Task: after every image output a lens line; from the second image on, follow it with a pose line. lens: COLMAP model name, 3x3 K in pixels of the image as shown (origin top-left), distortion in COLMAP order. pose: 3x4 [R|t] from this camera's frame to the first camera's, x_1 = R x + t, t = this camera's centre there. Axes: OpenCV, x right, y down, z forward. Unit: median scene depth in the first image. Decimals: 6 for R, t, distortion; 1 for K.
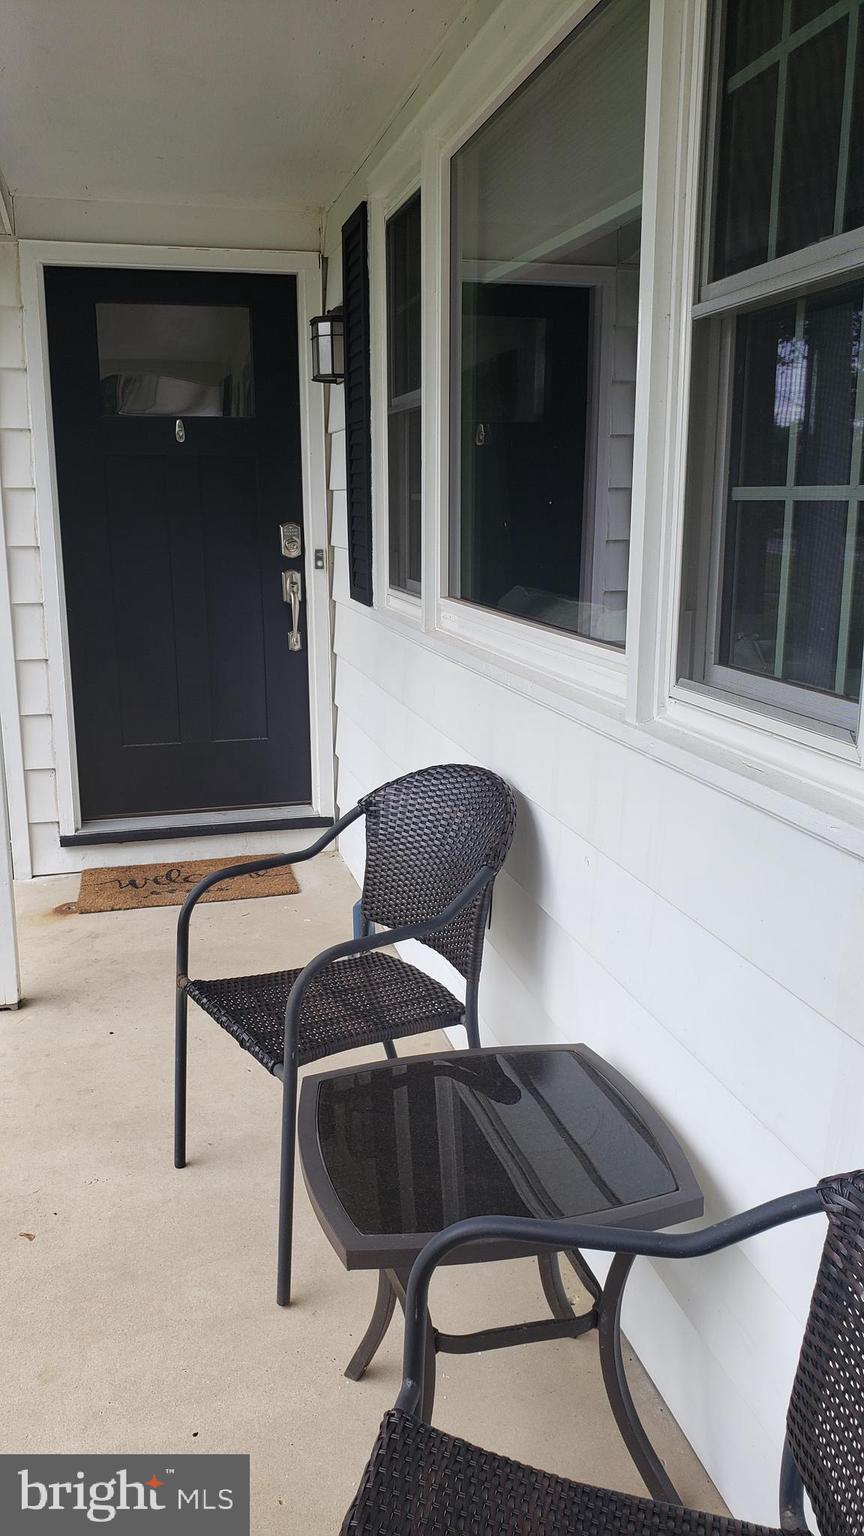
lens RADIAL K [[1203.0, 0, 432.0], [0, 1203.0, 768.0], [0, 0, 1]] dist [0.001897, 0.003704]
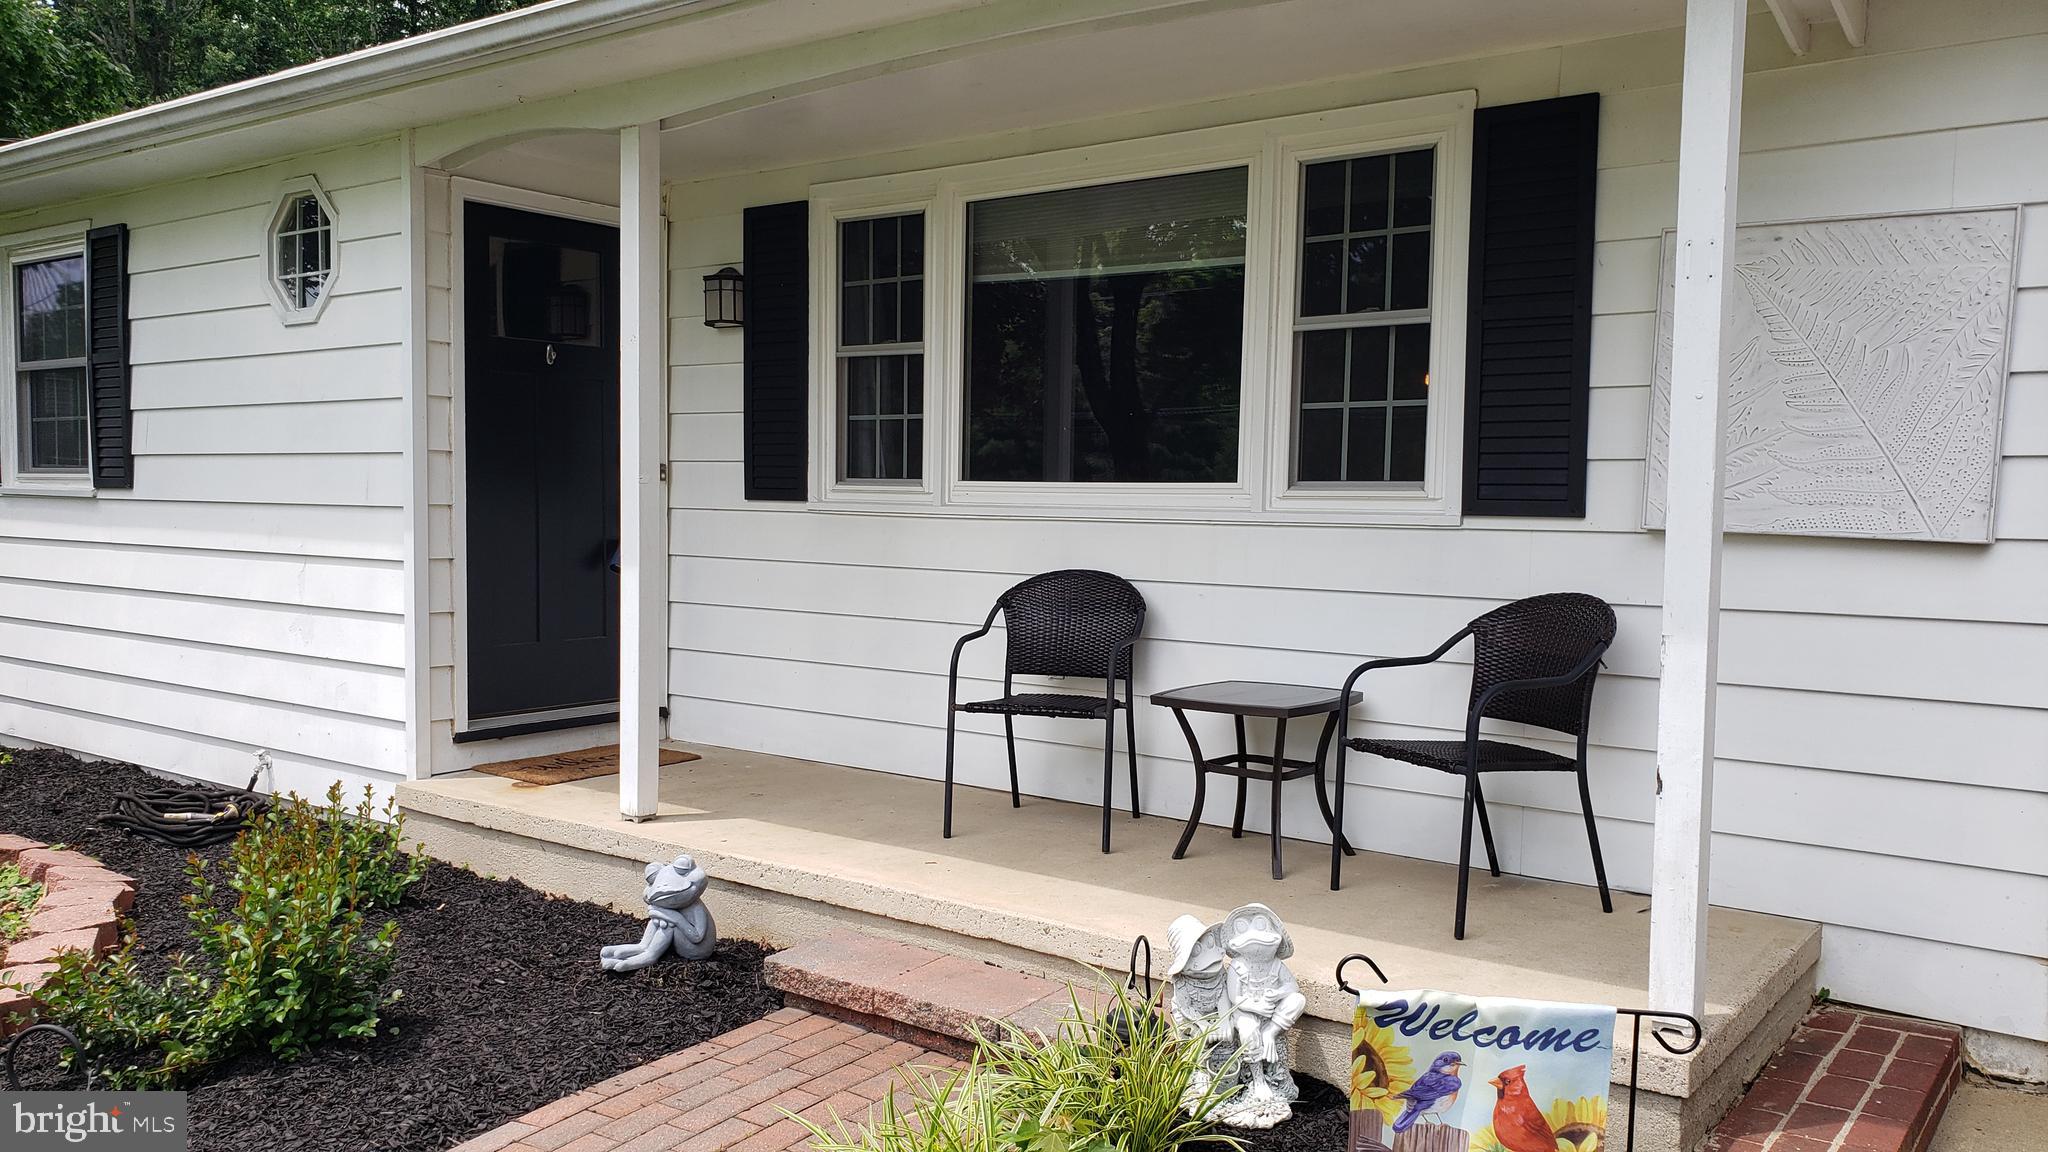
lens RADIAL K [[1604.1, 0, 1024.0], [0, 1604.1, 576.0], [0, 0, 1]] dist [0.001897, 0.003704]
pose [[0.768151, -0.020675, 0.639935, -0.836844], [0.125362, 0.984990, -0.118656, 0.152825], [-0.627876, 0.171370, 0.759212, -0.366876]]
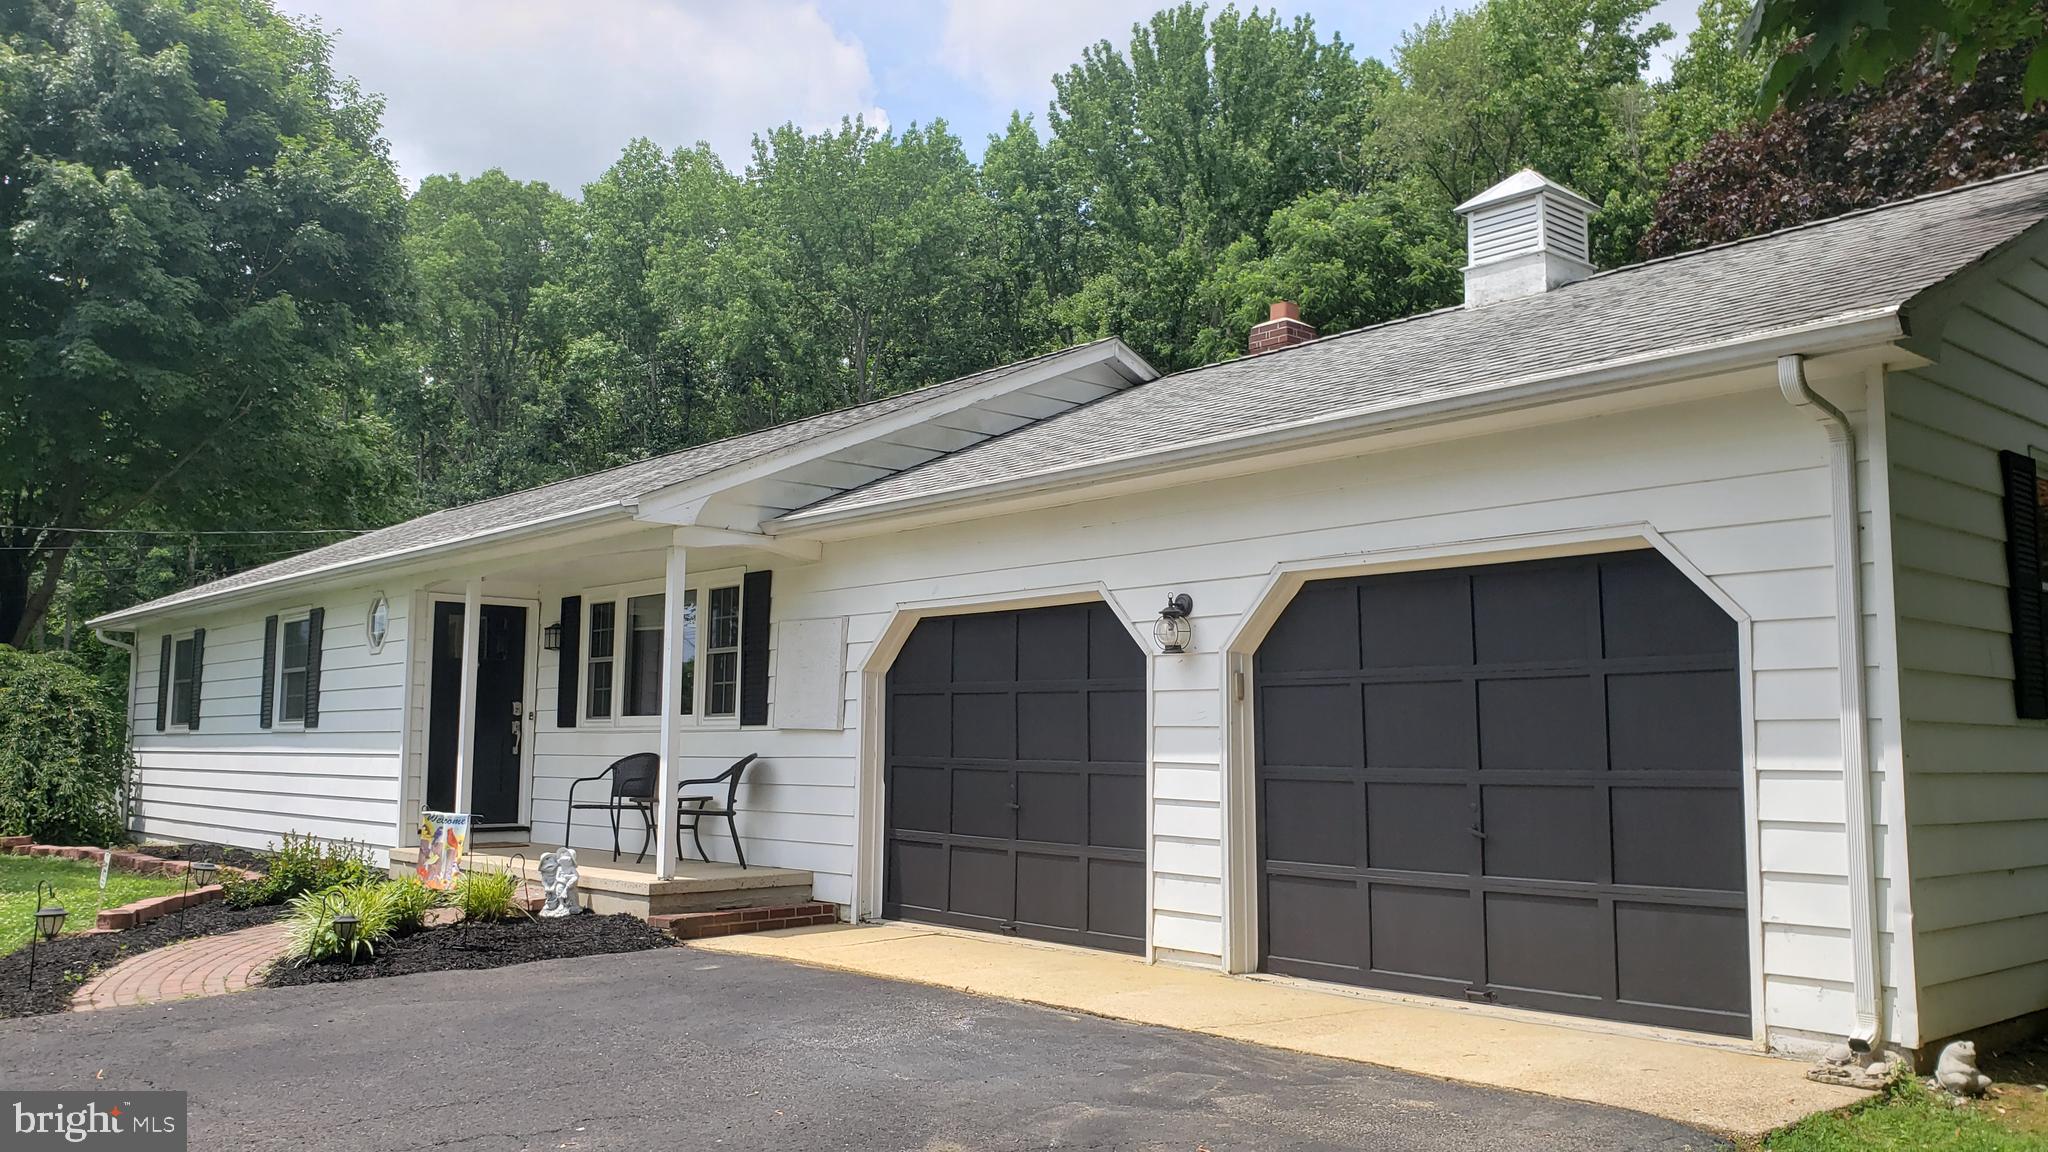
lens RADIAL K [[1604.1, 0, 1024.0], [0, 1604.1, 576.0], [0, 0, 1]] dist [0.001897, 0.003704]
pose [[0.880272, 0.053446, 0.471449, -0.805278], [0.100804, 0.949885, -0.295901, 0.658207], [-0.463637, 0.307997, 0.830770, -2.395375]]
